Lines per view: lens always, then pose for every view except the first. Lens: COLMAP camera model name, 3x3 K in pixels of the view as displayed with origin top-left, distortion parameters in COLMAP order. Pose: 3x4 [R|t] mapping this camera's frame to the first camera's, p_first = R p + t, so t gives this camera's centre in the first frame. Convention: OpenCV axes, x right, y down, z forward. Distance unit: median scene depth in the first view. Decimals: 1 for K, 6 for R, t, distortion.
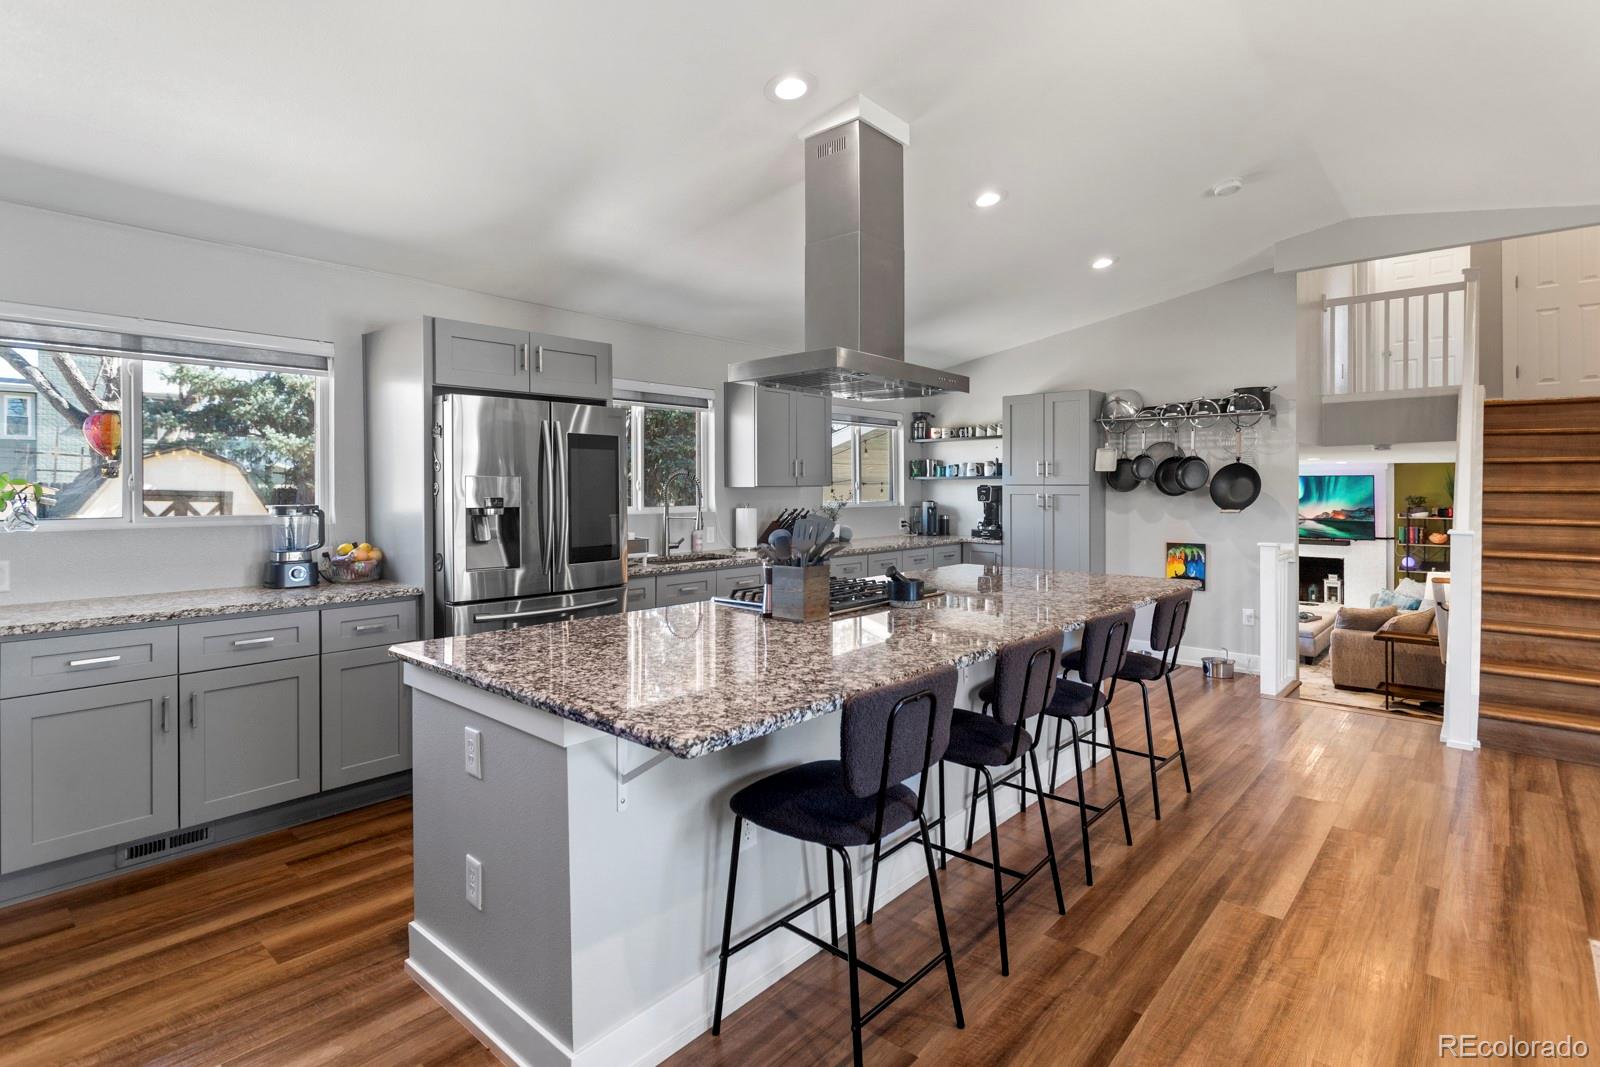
lens RADIAL K [[784.6, 0, 809.8], [0, 784.6, 493.1], [0, 0, 1]] dist [0.001066, 0.001396]
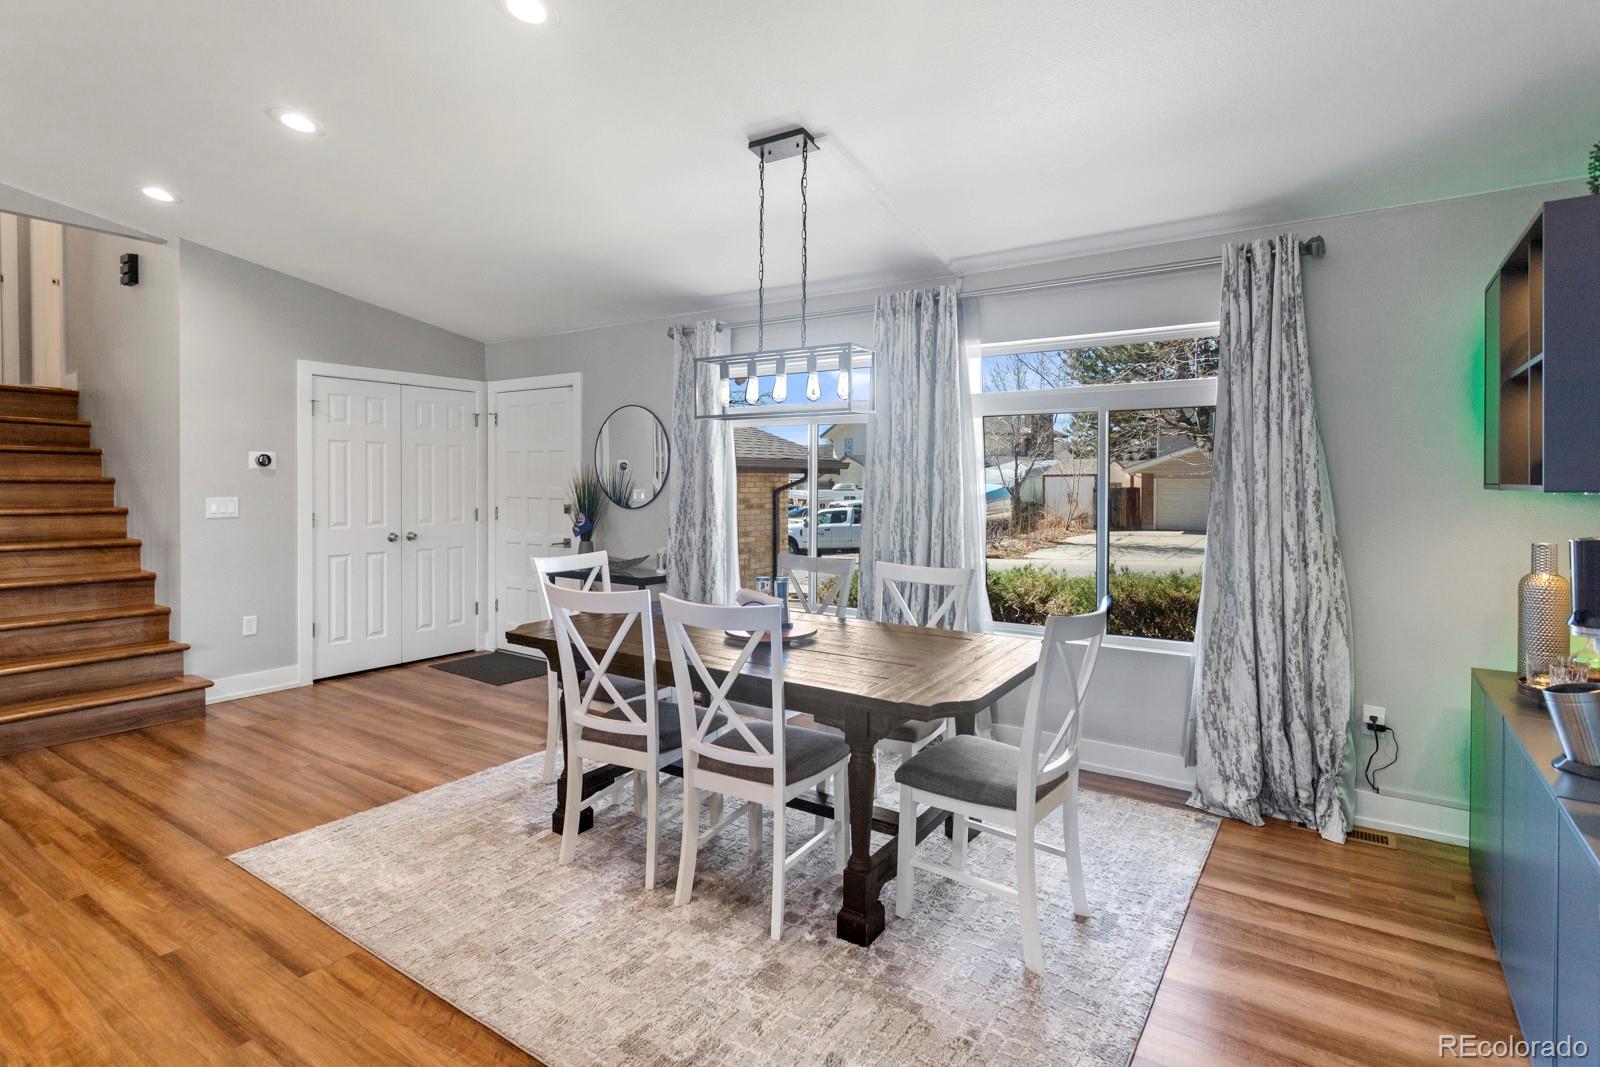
lens RADIAL K [[802.9, 0, 808.0], [0, 802.9, 485.7], [0, 0, 1]] dist [0.003067, 0.000117]
pose [[-0.131048, -0.007431, 0.991348, -0.165744], [0.002822, 0.999965, 0.007868, -0.000478], [-0.991372, 0.003829, -0.131023, 0.145143]]
